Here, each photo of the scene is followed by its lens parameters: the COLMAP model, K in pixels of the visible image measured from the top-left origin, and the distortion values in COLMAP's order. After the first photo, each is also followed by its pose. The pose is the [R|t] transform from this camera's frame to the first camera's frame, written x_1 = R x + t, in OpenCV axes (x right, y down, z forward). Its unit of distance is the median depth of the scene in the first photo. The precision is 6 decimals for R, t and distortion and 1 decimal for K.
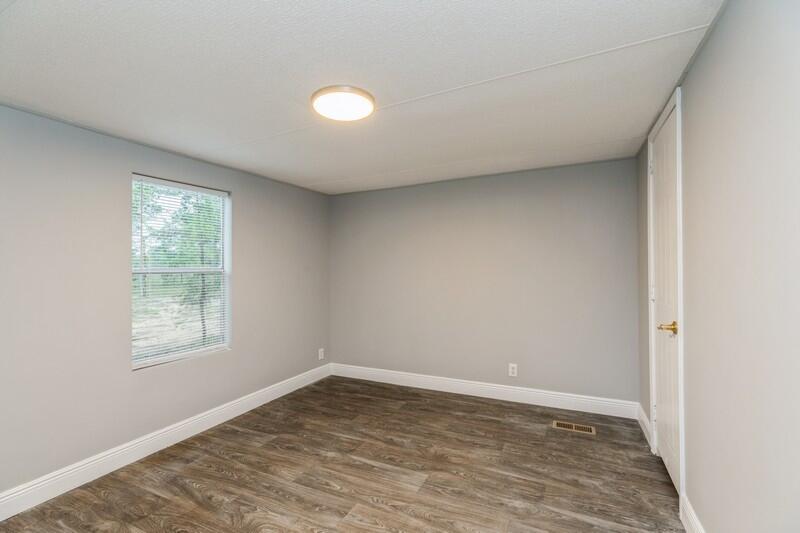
lens RADIAL K [[361.5, 0, 398.7], [0, 361.5, 267.0], [0, 0, 1]] dist [0.003315, -0.000047]
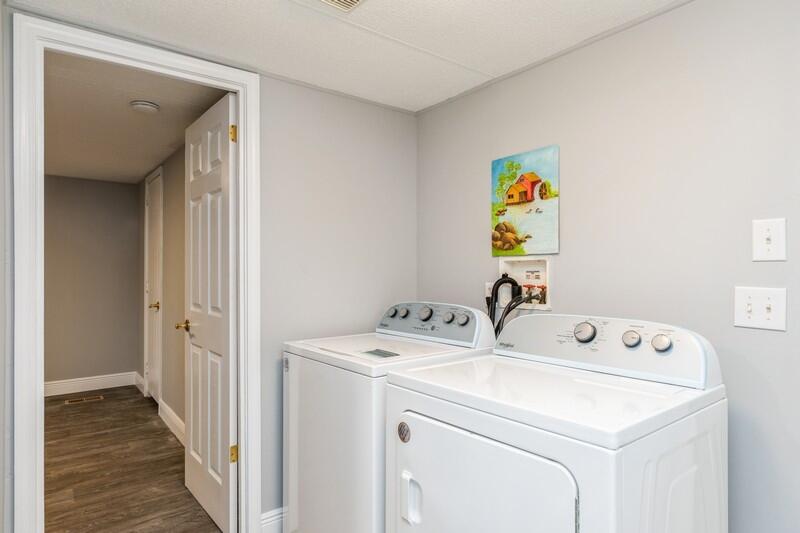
lens RADIAL K [[458.3, 0, 396.9], [0, 458.3, 266.2], [0, 0, 1]] dist [-0.001504, -0.000765]
pose [[0.452087, 0.013549, 0.891871, -0.577093], [-0.011419, 0.999891, -0.009402, -0.005179], [-0.891901, -0.005934, 0.452192, -0.863445]]
